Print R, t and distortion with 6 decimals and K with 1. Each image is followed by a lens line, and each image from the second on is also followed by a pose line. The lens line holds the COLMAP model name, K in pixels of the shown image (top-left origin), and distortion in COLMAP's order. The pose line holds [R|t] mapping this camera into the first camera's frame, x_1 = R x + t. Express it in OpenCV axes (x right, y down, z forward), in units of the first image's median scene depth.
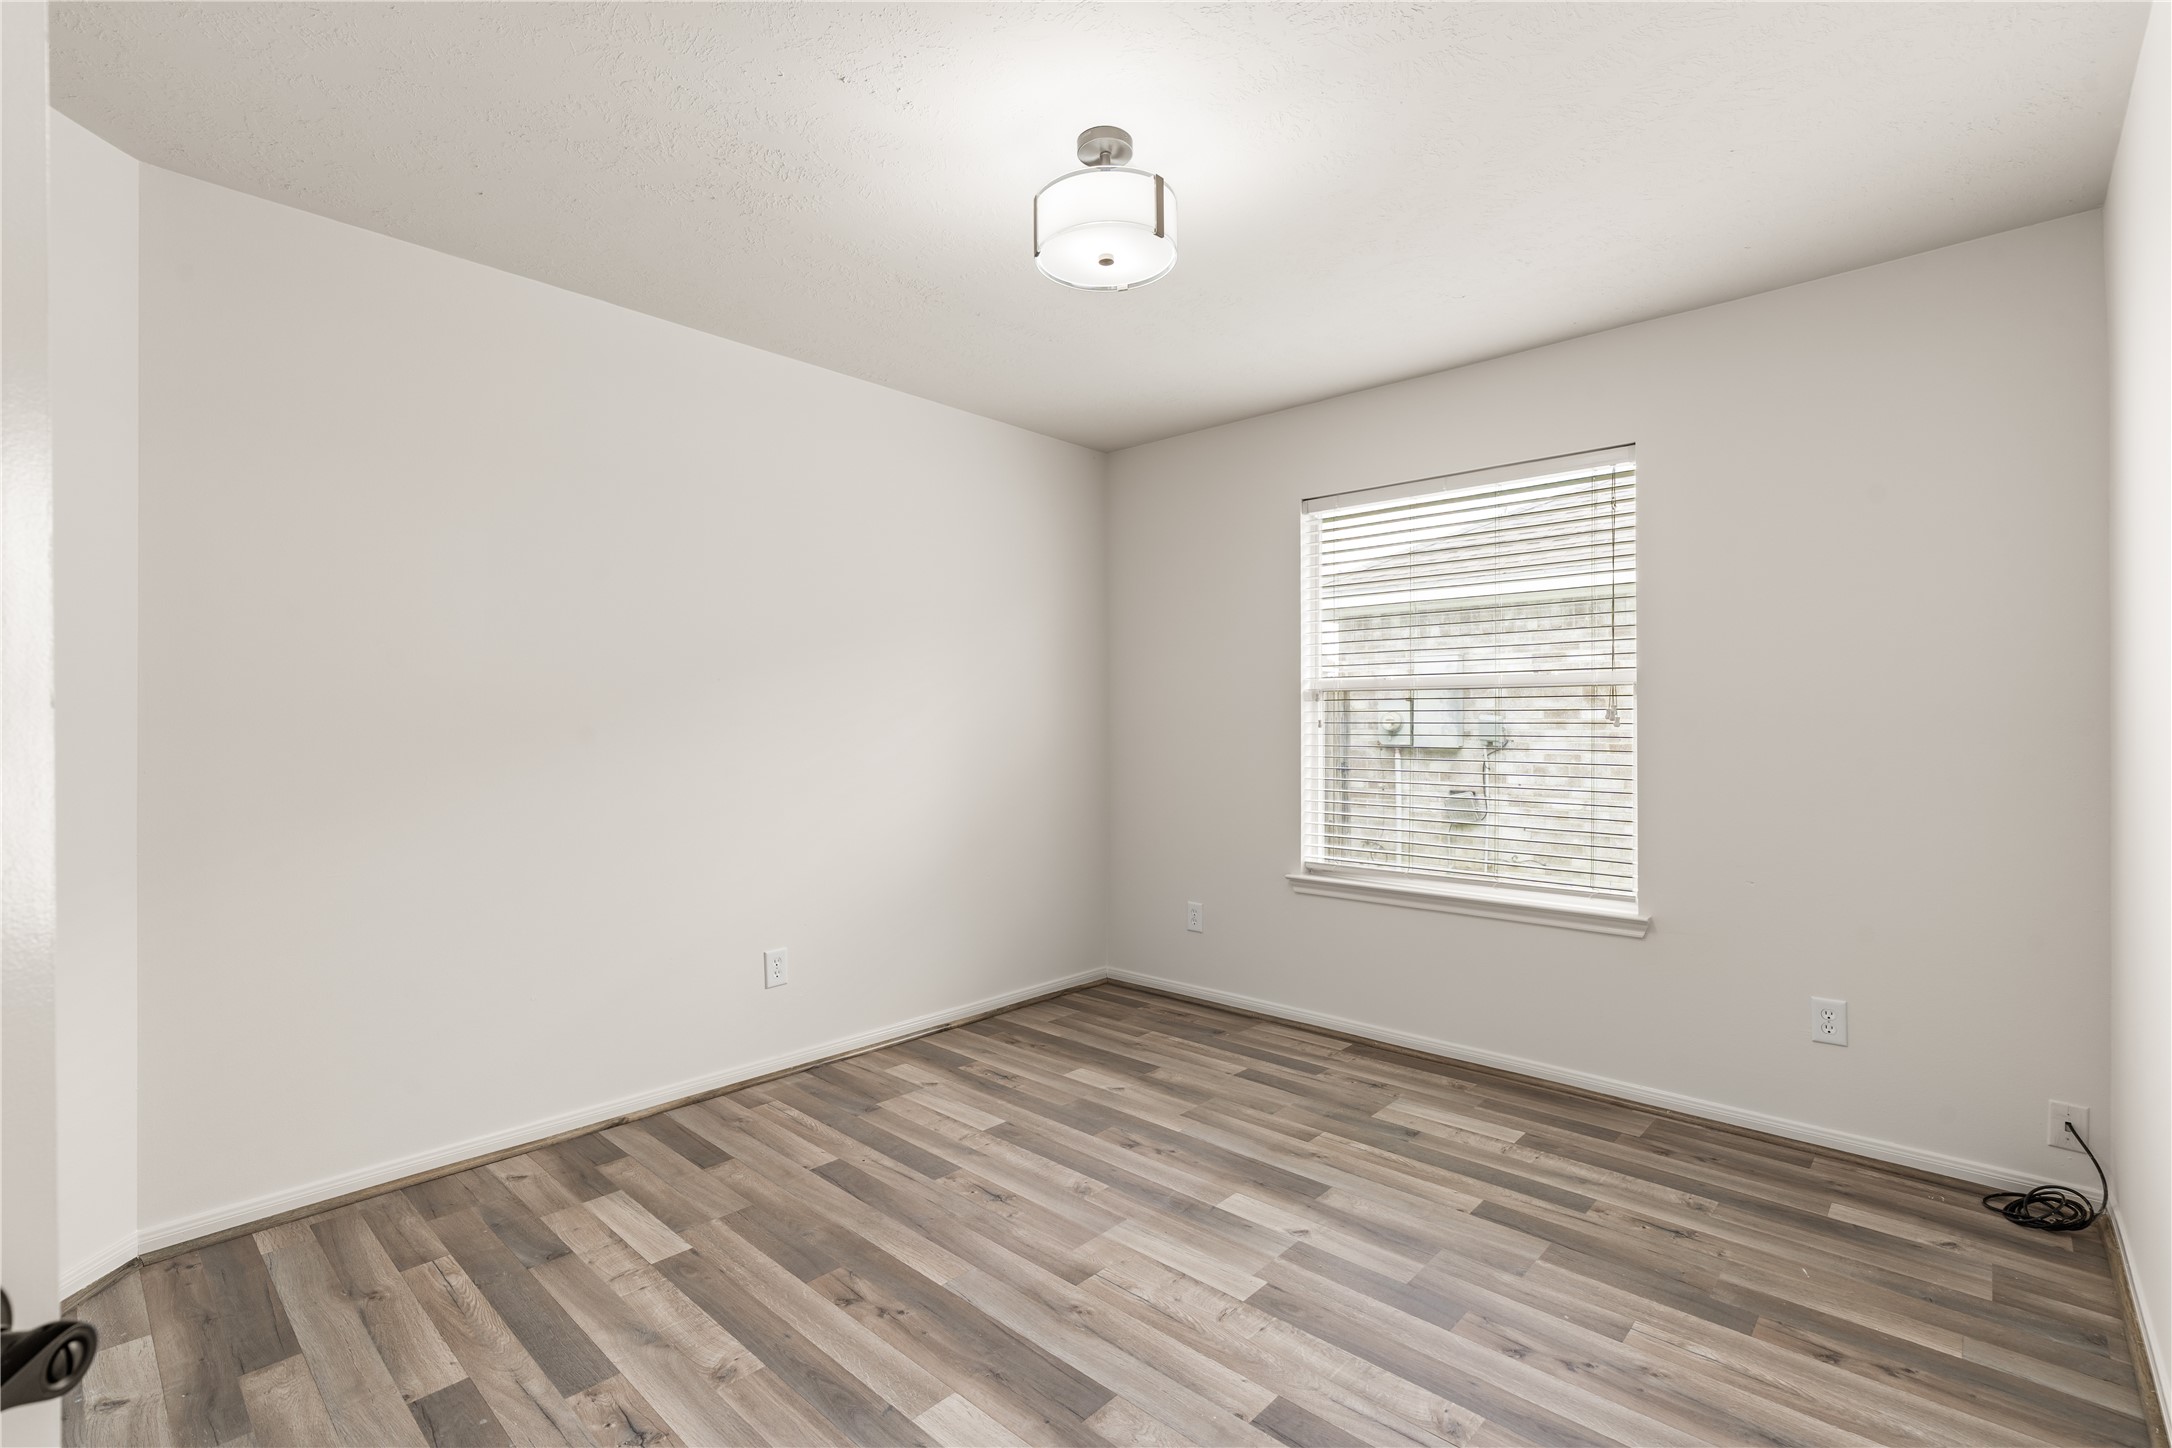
lens RADIAL K [[978.0, 0, 1087.0], [0, 978.0, 726.1], [0, 0, 1]] dist [-0.010083, 0.004064]
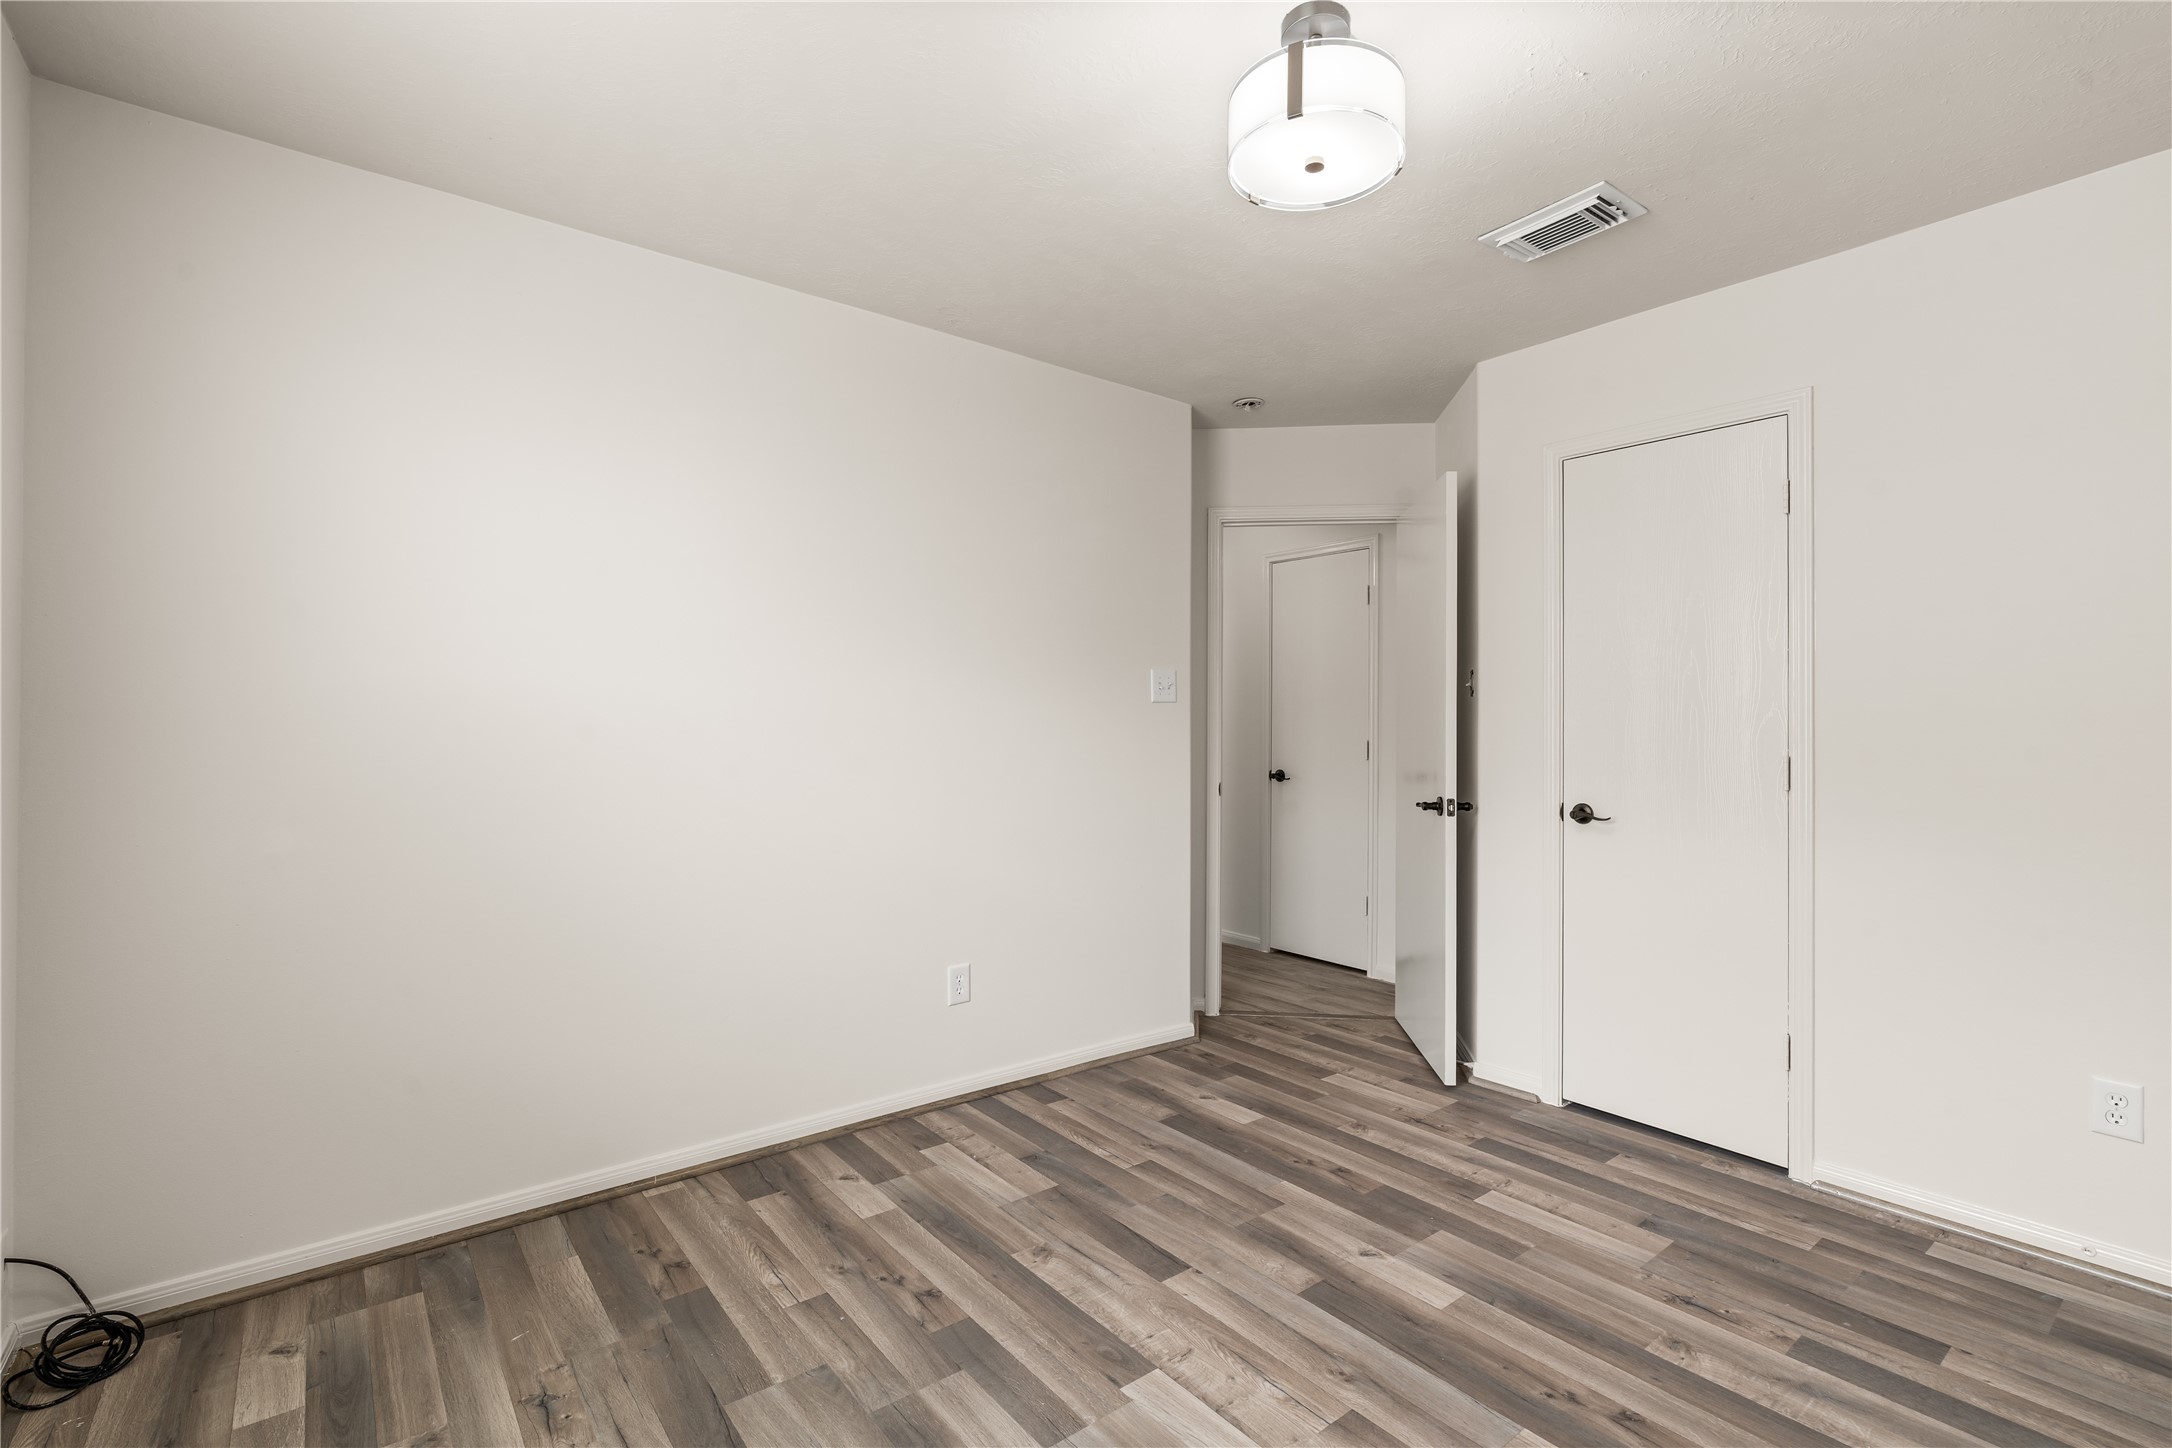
lens RADIAL K [[978.0, 0, 1090.4], [0, 978.0, 731.7], [0, 0, 1]] dist [-0.010083, 0.004064]
pose [[-0.987991, -0.003993, 0.154461, 0.089666], [-0.002766, 0.999963, 0.008159, -0.006441], [-0.154488, 0.007634, -0.987965, 2.000837]]
